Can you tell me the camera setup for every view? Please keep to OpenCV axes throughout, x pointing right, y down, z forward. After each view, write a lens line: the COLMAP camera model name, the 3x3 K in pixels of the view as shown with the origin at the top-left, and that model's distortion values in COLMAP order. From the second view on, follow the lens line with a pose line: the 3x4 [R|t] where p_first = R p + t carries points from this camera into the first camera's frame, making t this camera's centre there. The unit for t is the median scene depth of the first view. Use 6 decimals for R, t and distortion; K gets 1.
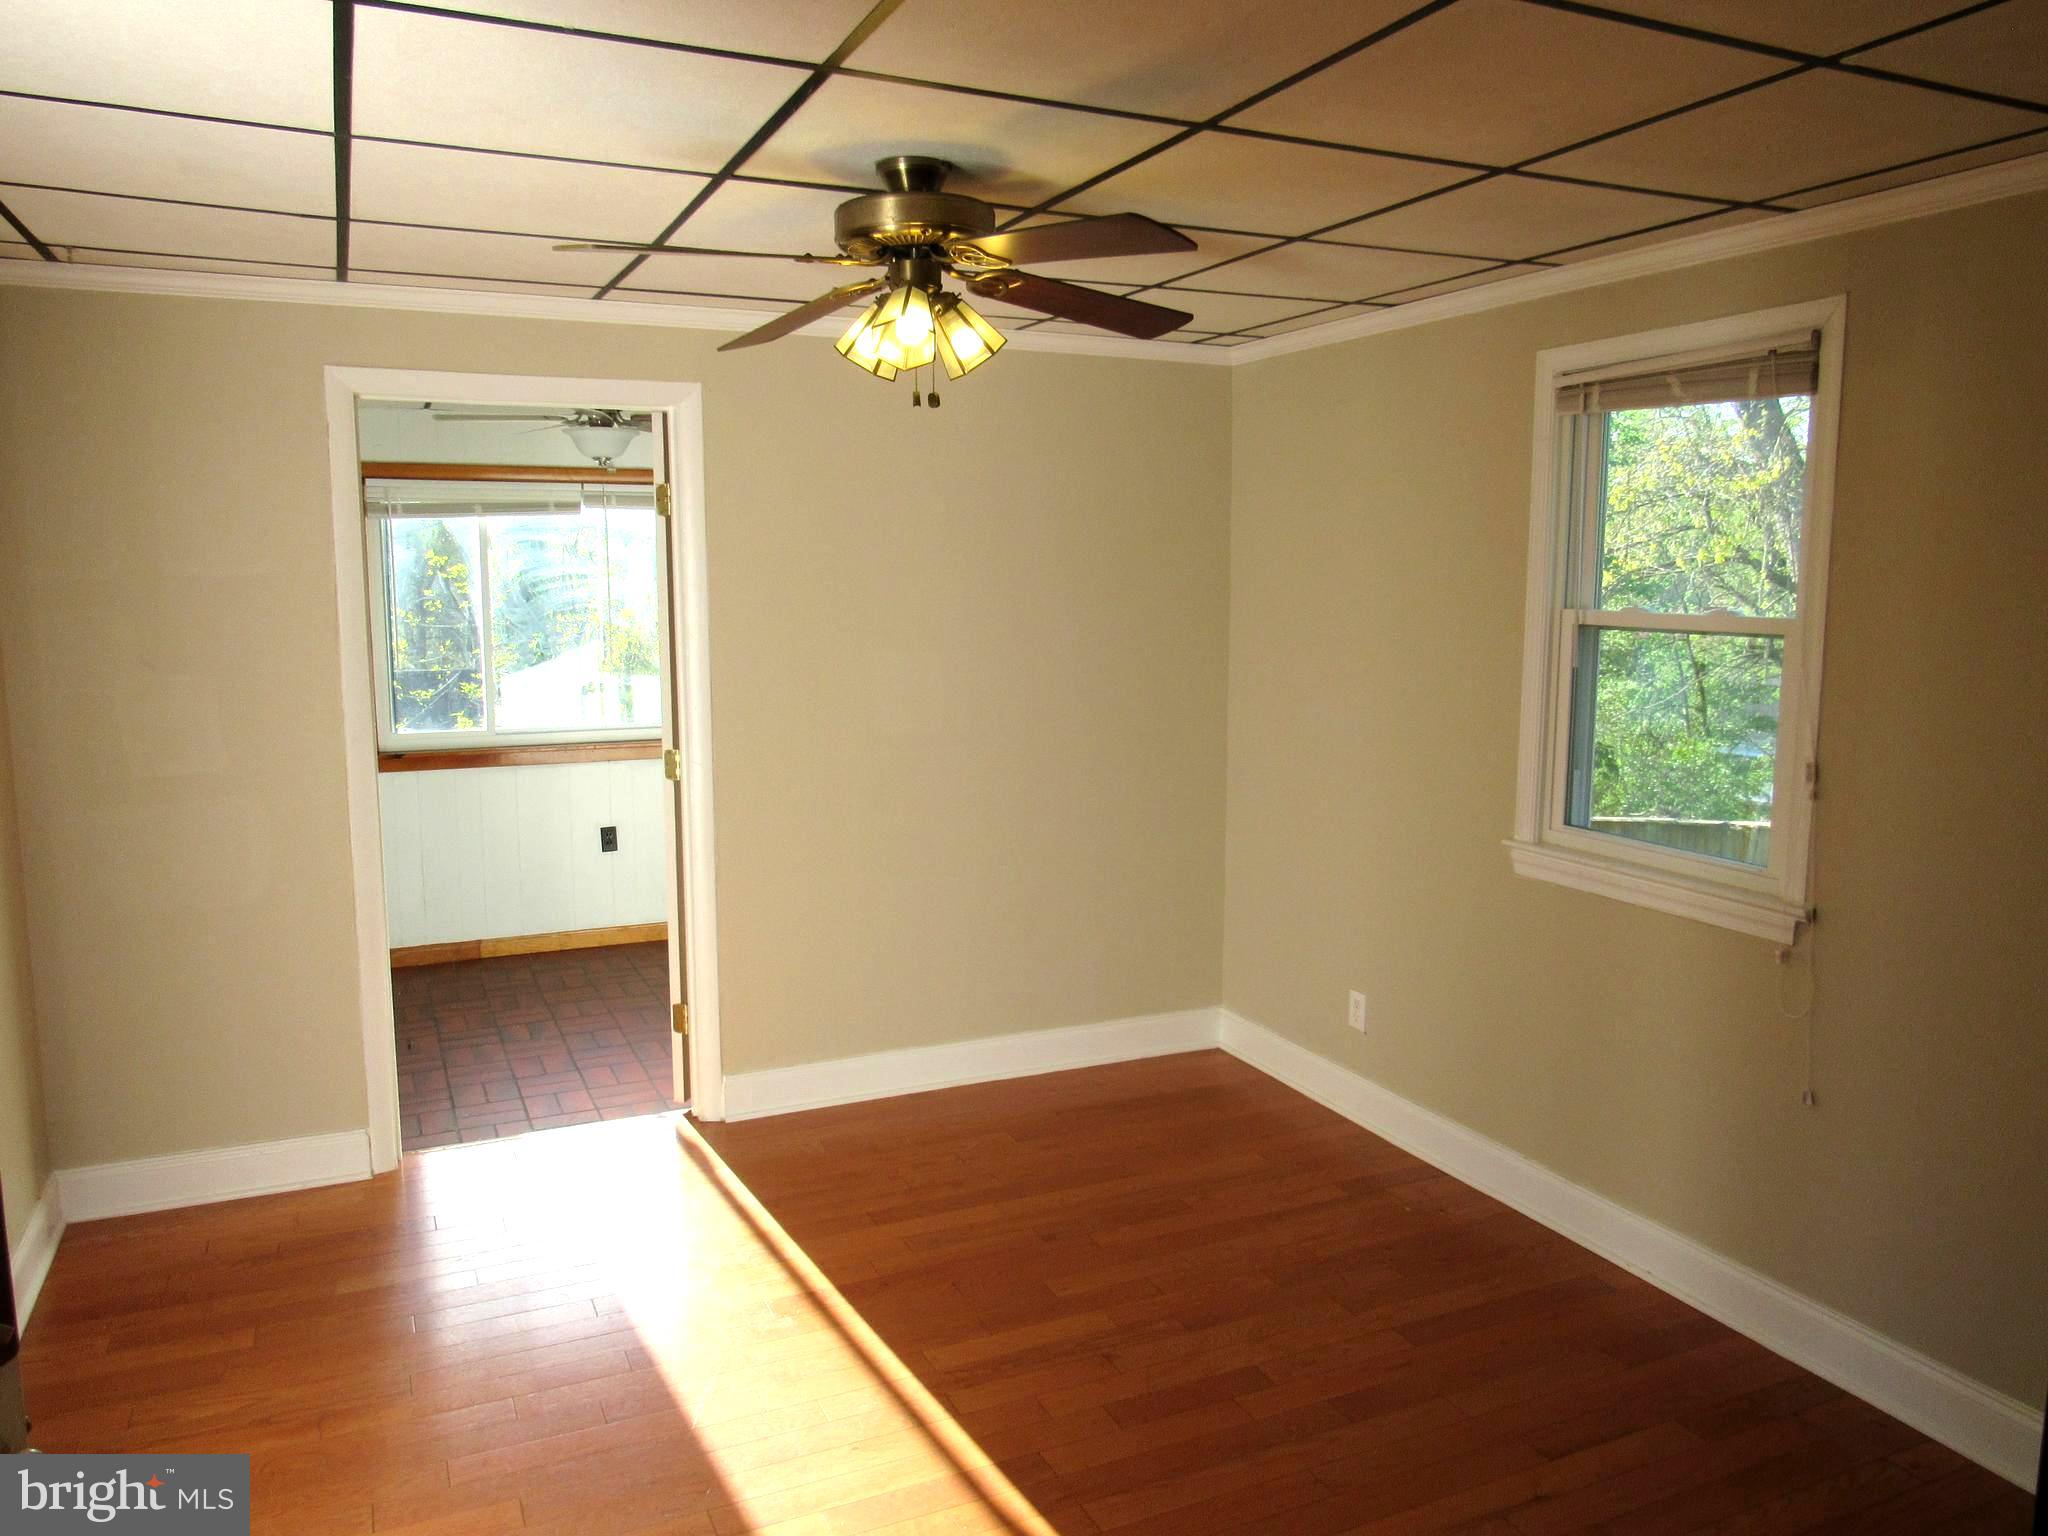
lens RADIAL K [[1472.4, 0, 1024.0], [0, 1472.4, 768.0], [0, 0, 1]] dist [-0.007093, -0.004062]
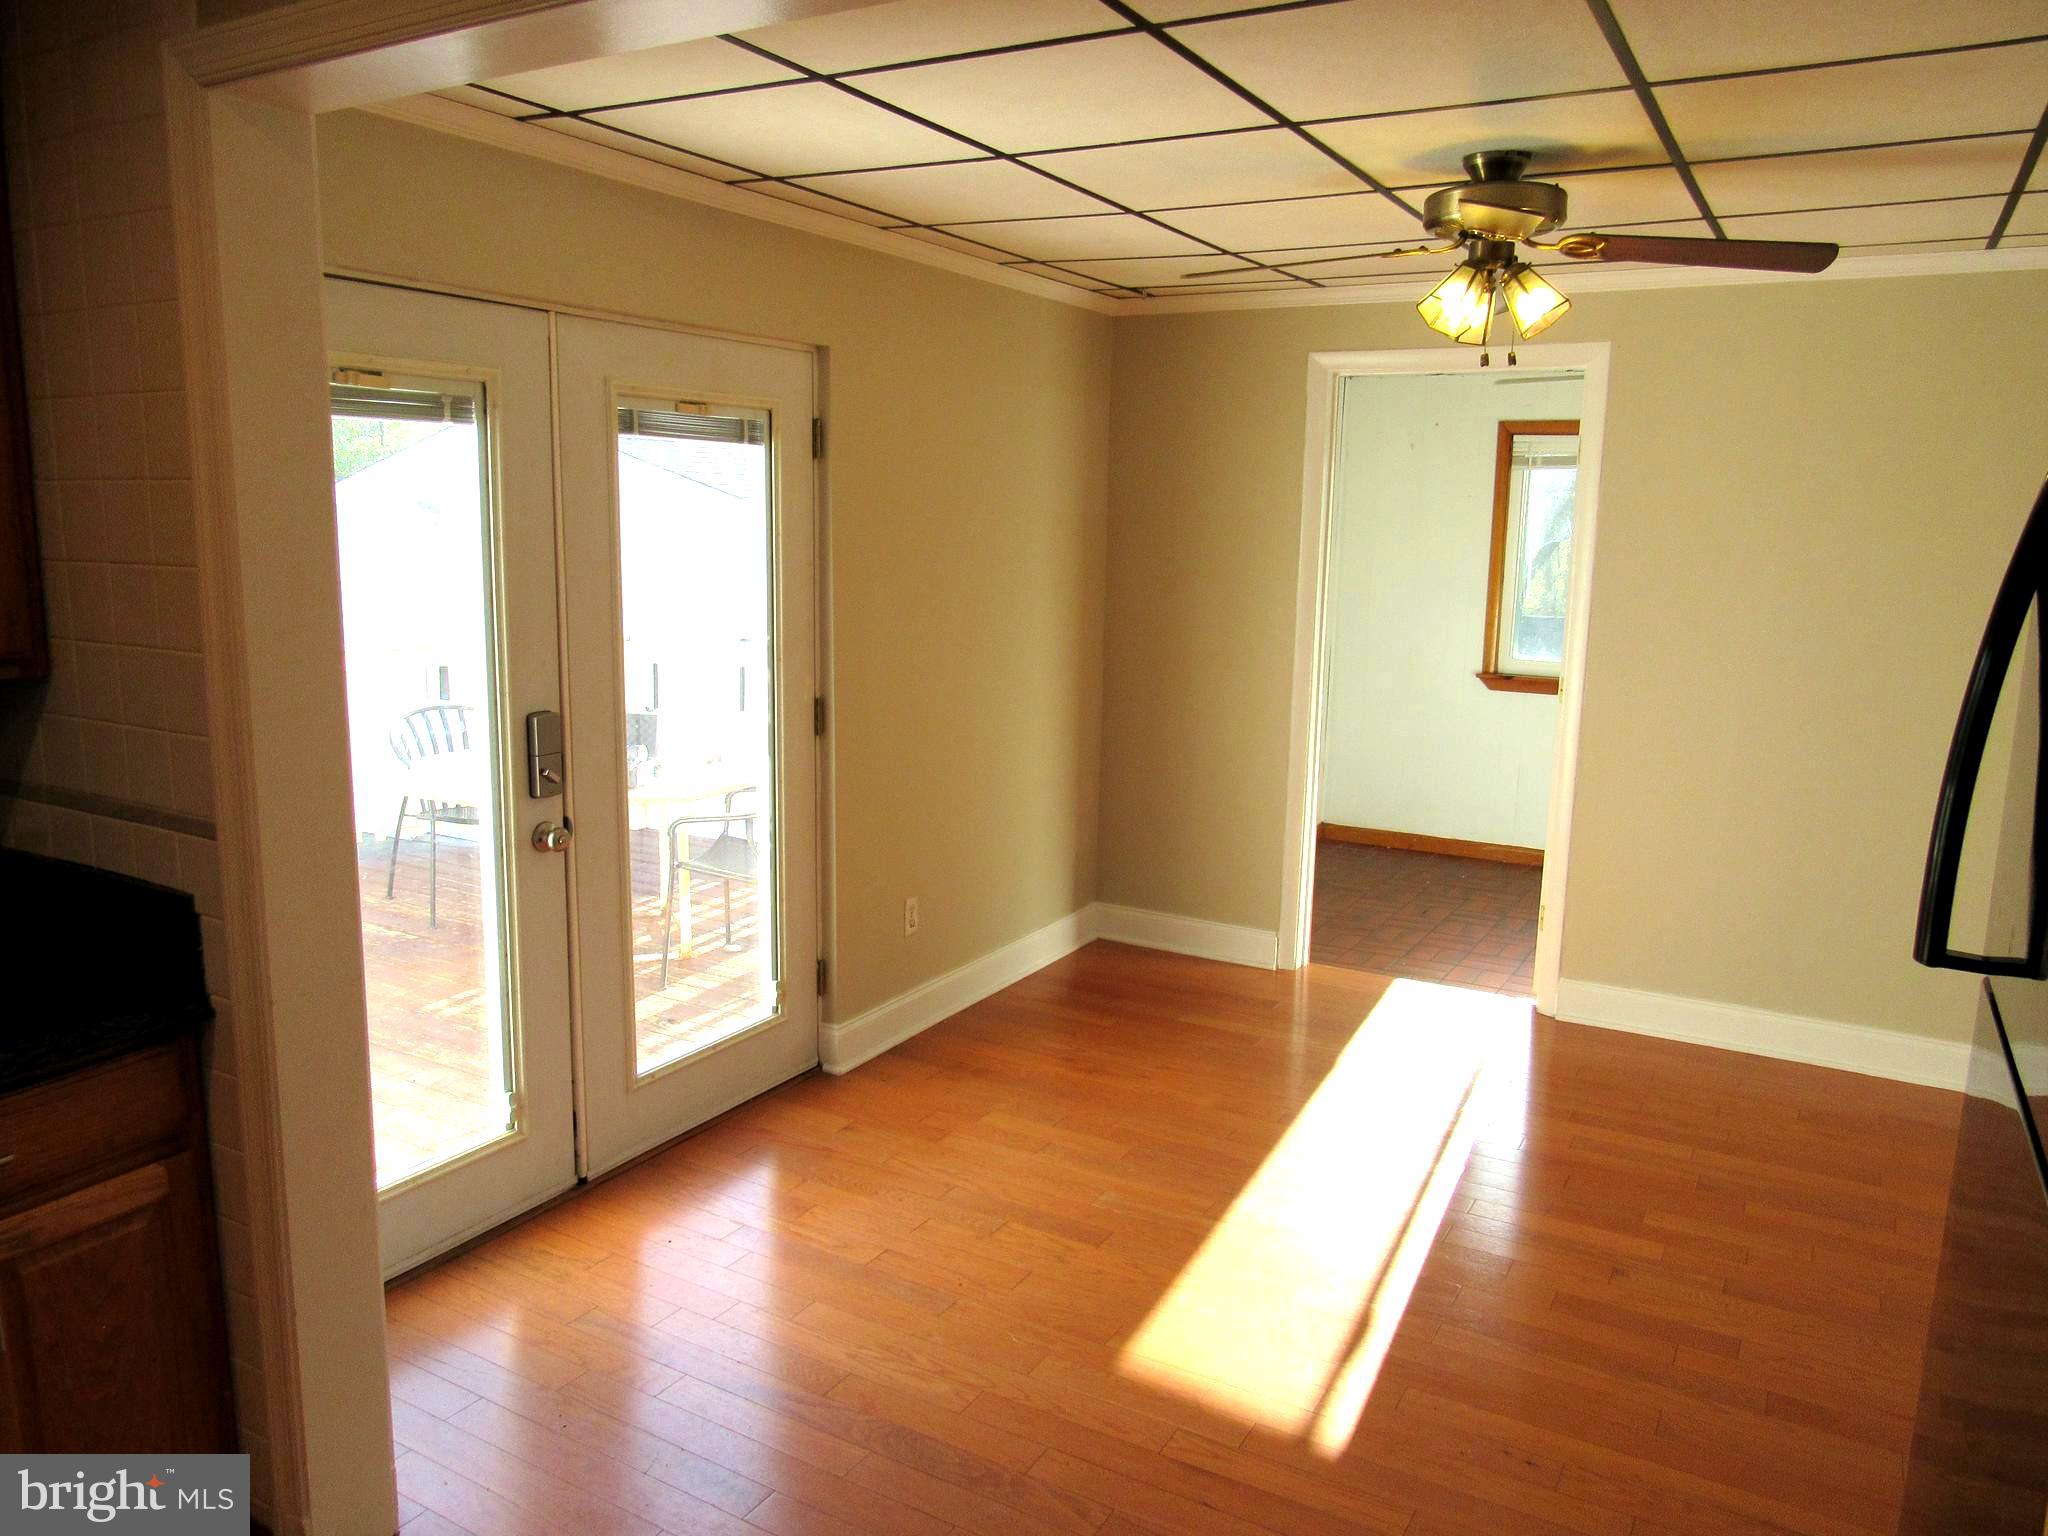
lens RADIAL K [[1472.4, 0, 1024.0], [0, 1472.4, 768.0], [0, 0, 1]] dist [-0.007093, -0.004062]
pose [[0.582899, 0.152442, -0.798116, 0.484129], [-0.129039, 0.987145, 0.094304, 0.003799], [0.802233, 0.048018, 0.595077, 0.022282]]
